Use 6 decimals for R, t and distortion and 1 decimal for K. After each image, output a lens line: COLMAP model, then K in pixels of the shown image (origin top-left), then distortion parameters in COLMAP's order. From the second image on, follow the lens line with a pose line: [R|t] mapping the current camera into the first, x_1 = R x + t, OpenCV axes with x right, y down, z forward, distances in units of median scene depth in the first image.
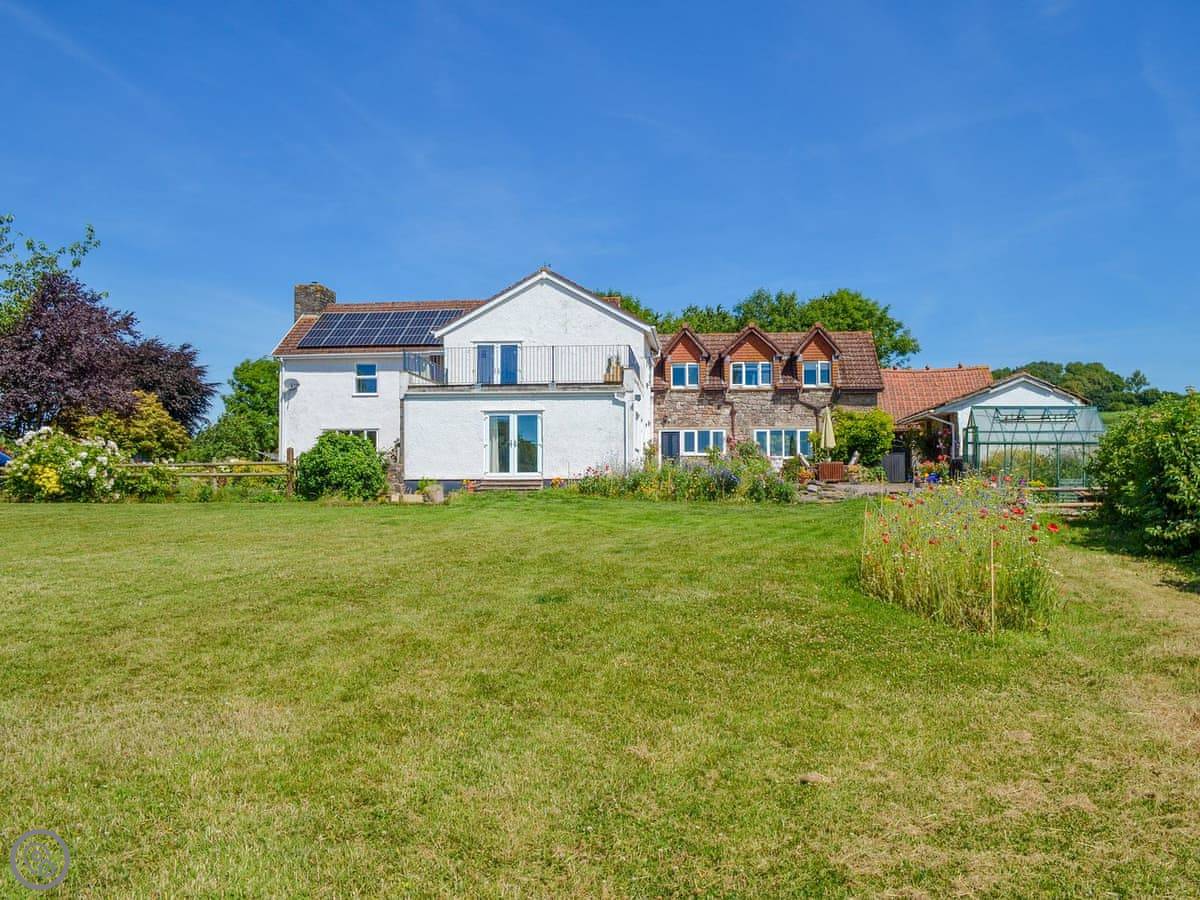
lens RADIAL K [[1465.7, 0, 600.0], [0, 1465.7, 450.0], [0, 0, 1]] dist [0.009081, 0.018660]
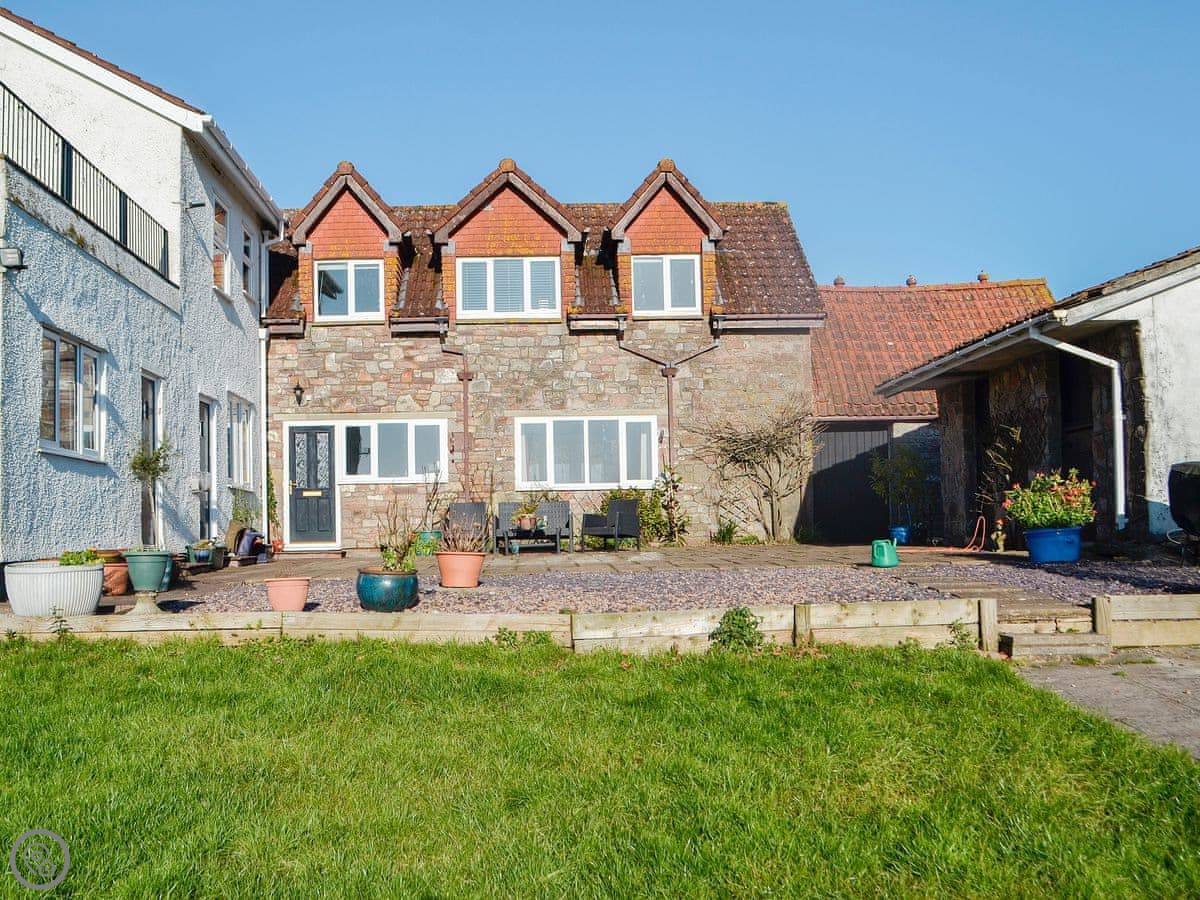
lens RADIAL K [[1136.5, 0, 598.7], [0, 1136.5, 474.8], [0, 0, 1]] dist [-0.055998, -0.001059]
pose [[0.995720, -0.009386, 0.091943, 0.099109], [0.010972, 0.999799, -0.016758, 0.007280], [-0.091767, 0.017695, 0.995623, 0.682713]]
